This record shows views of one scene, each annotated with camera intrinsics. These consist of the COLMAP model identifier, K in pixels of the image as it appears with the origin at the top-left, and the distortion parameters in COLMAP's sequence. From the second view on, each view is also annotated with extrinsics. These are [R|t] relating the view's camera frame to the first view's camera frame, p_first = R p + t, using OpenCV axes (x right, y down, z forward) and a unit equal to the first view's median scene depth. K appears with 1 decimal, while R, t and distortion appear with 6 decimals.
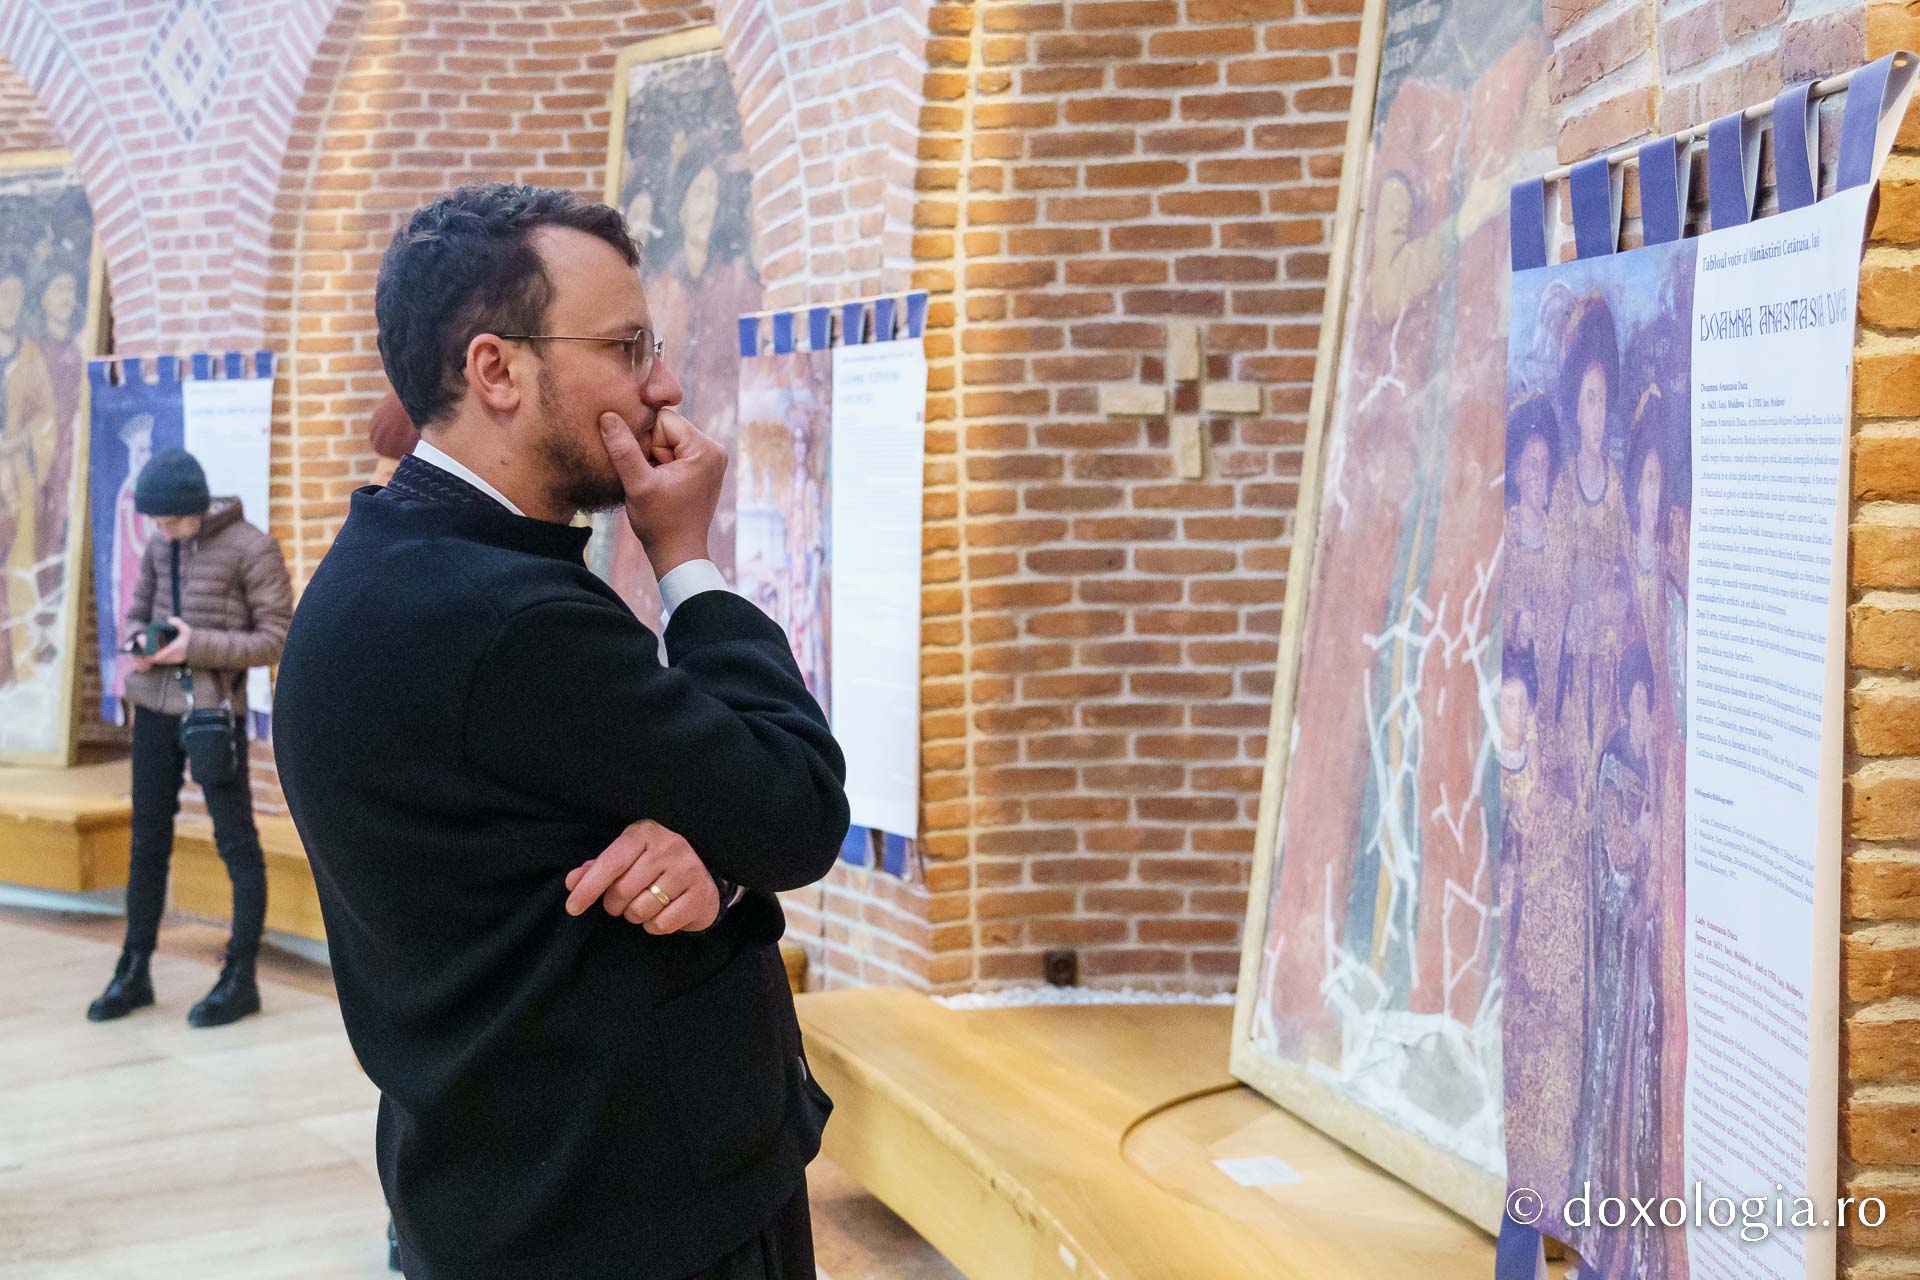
lens RADIAL K [[2751.4, 0, 981.4], [0, 2751.4, 630.9], [0, 0, 1]] dist [0.028527, 0.000000]
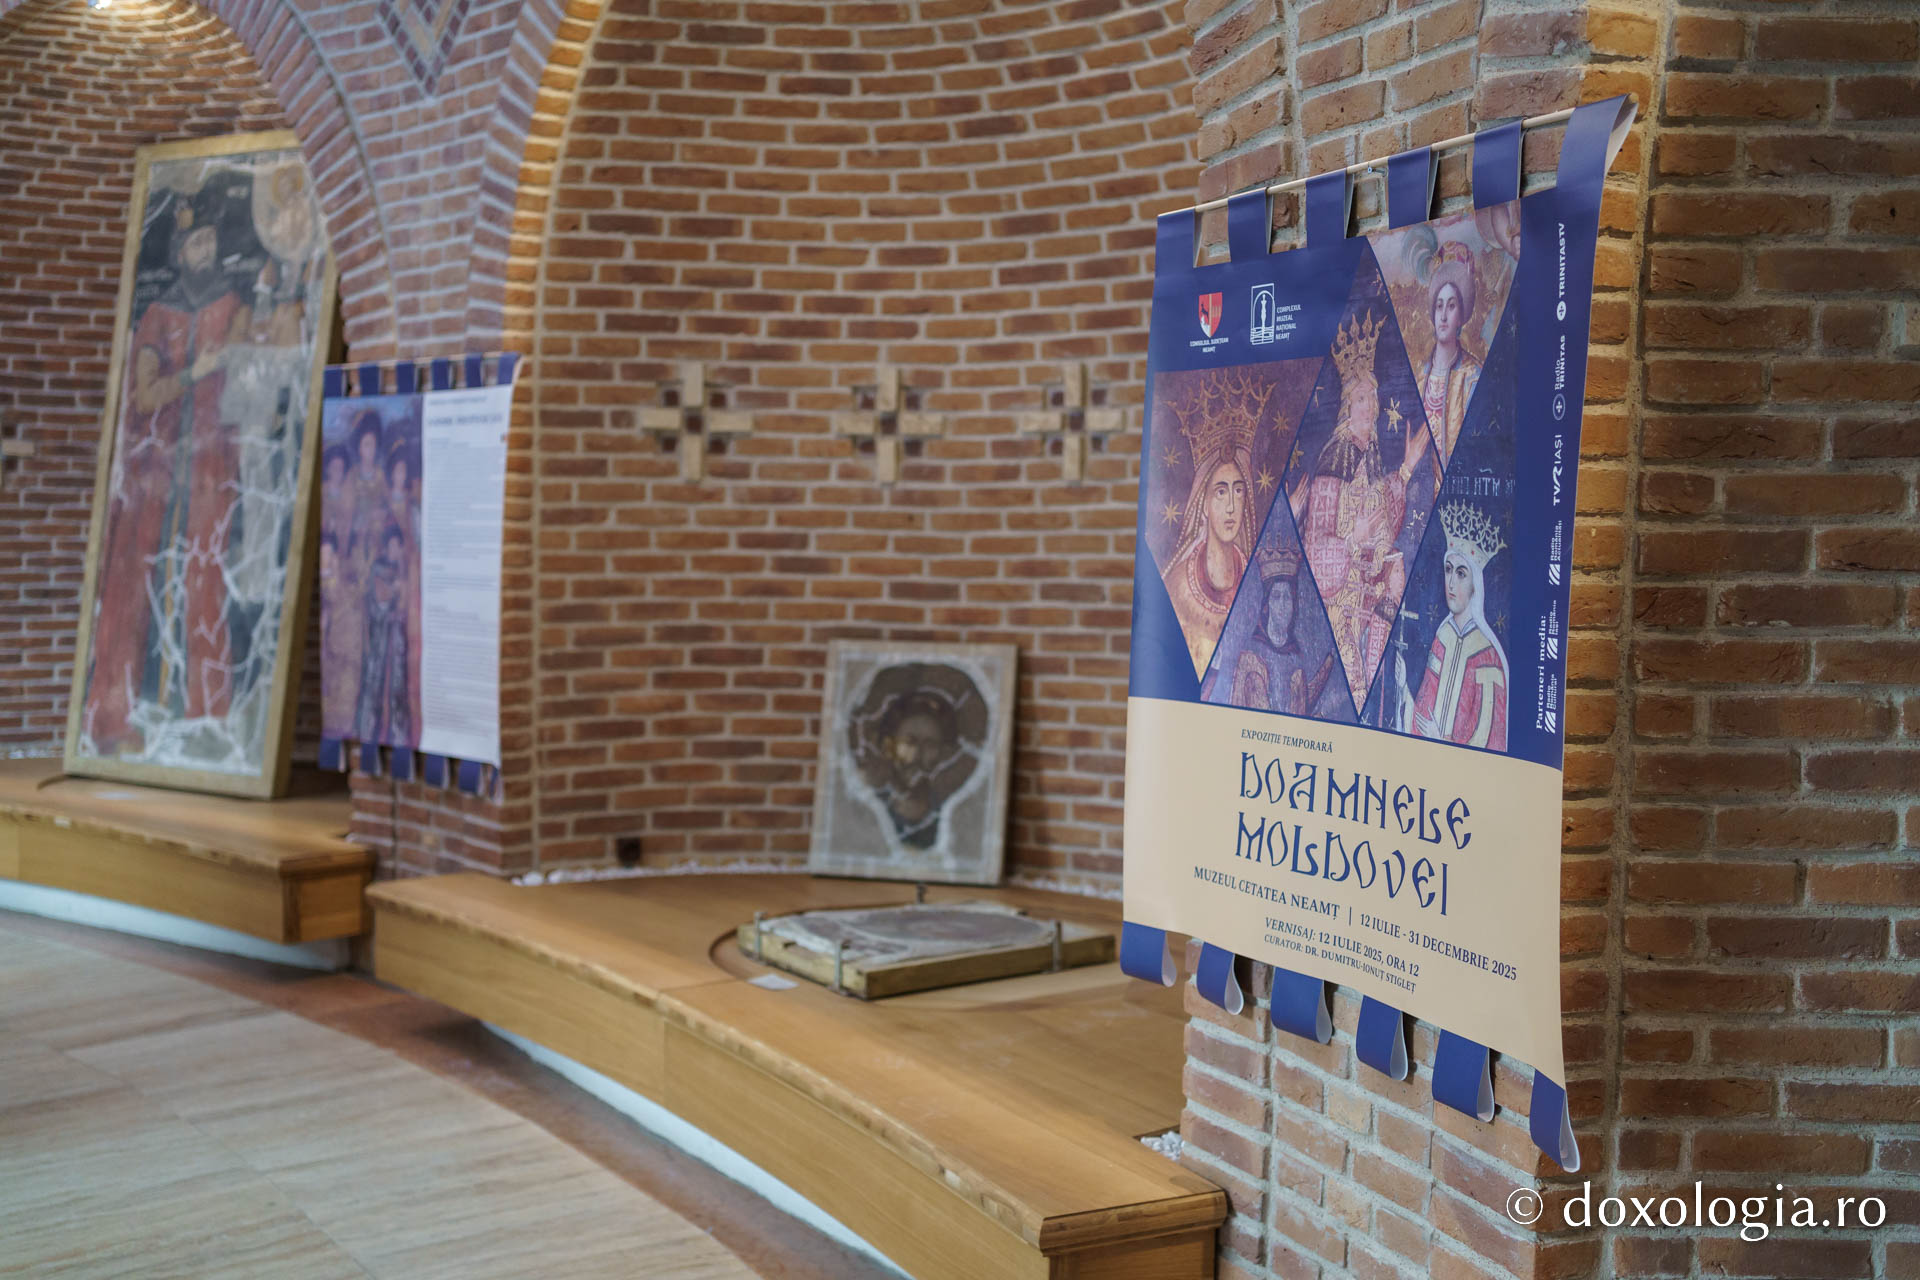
lens RADIAL K [[1952.8, 0, 944.0], [0, 1952.8, 652.8], [0, 0, 1]] dist [0.002623, 0.000000]
pose [[0.739128, -0.016495, 0.673363, -0.422375], [0.020658, 0.999785, 0.001816, 0.085019], [-0.673249, 0.012568, 0.739309, -0.551424]]
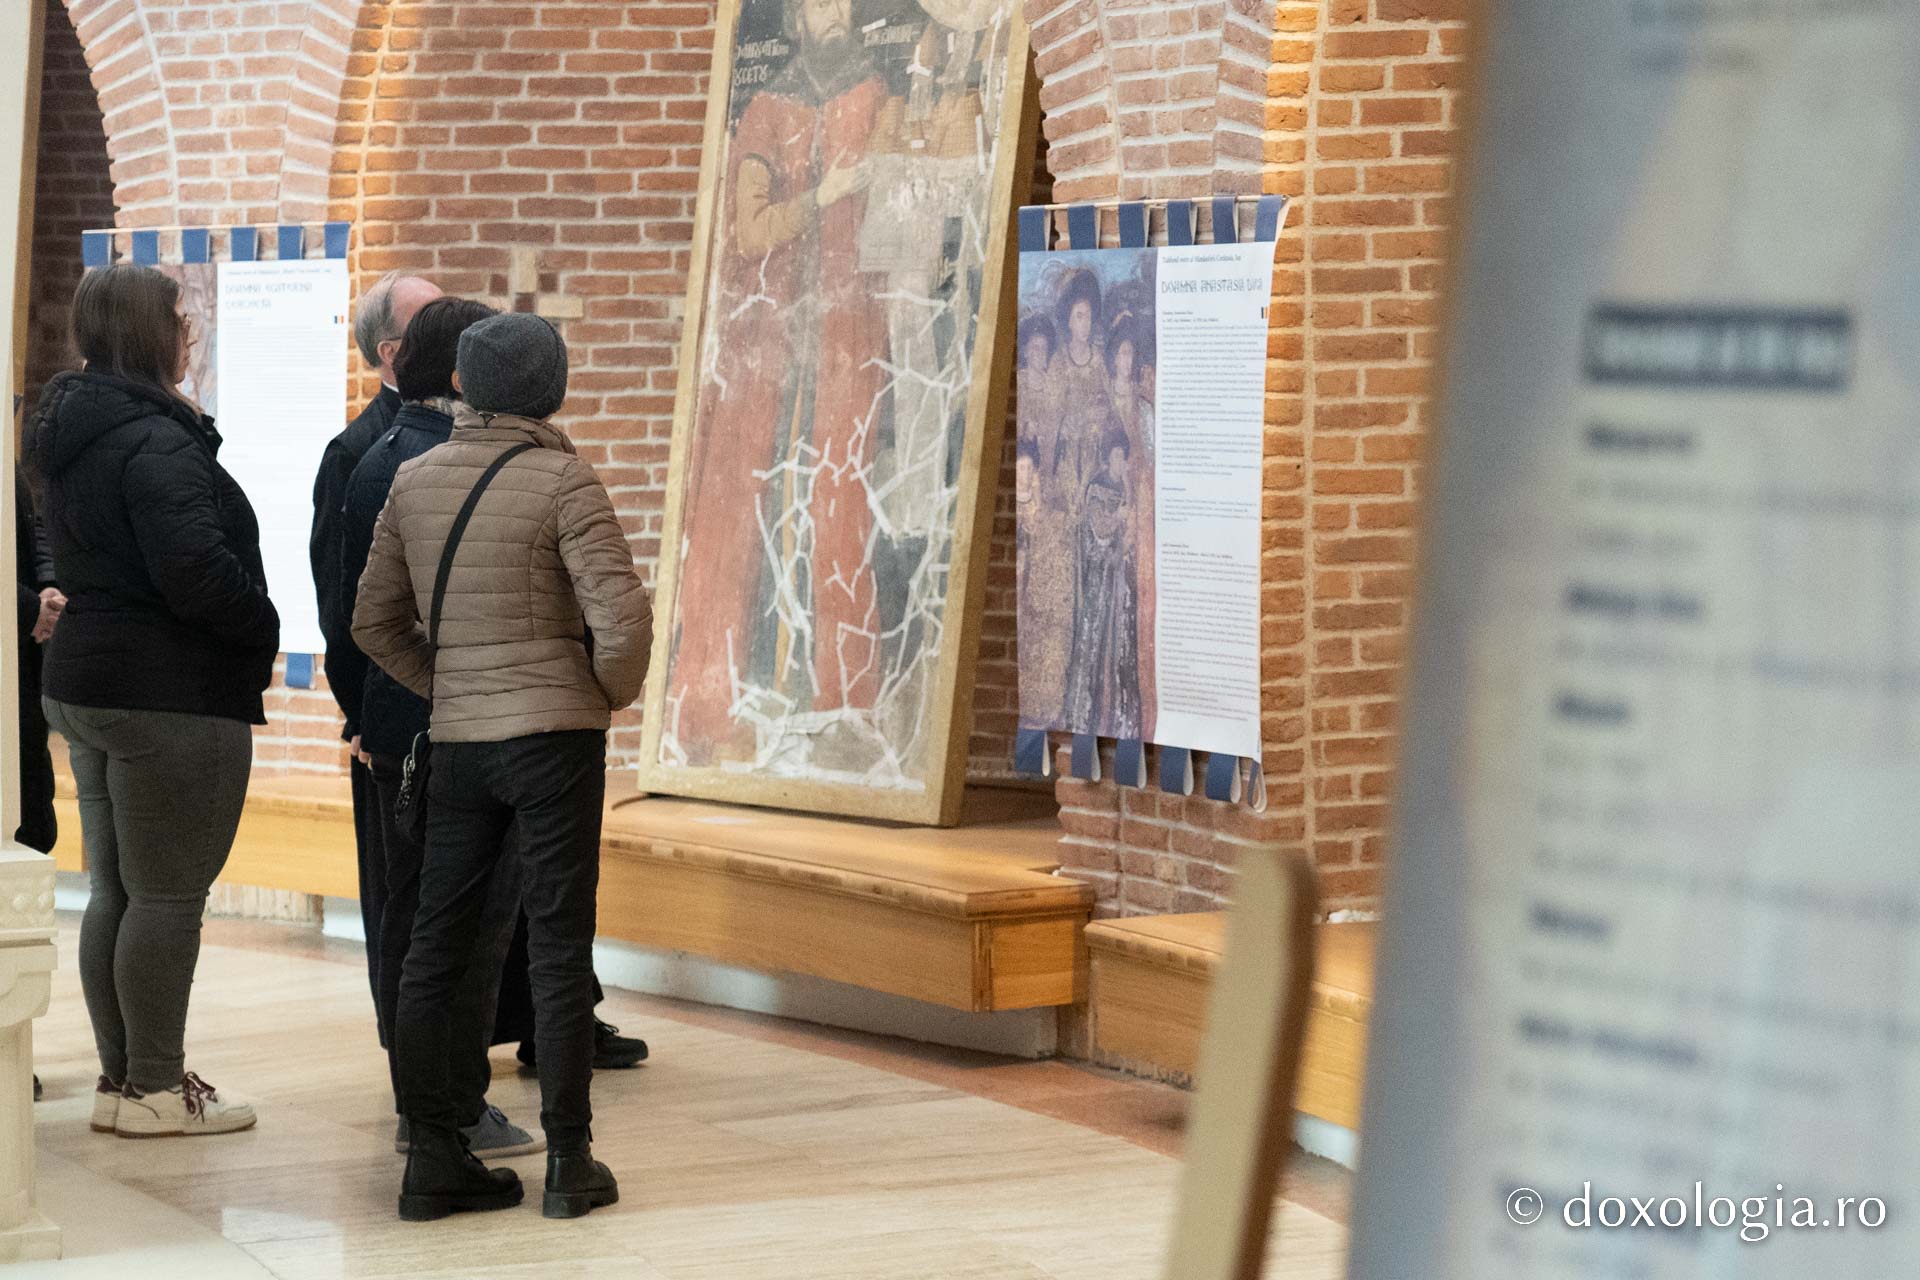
lens RADIAL K [[4594.3, 0, 952.1], [0, 4594.3, 643.0], [0, 0, 1]] dist [-0.003620, 0.000000]
pose [[0.904221, -0.021307, 0.426533, -0.787581], [0.024427, 0.999700, -0.001845, 0.097376], [-0.426366, 0.012087, 0.904470, -1.224796]]
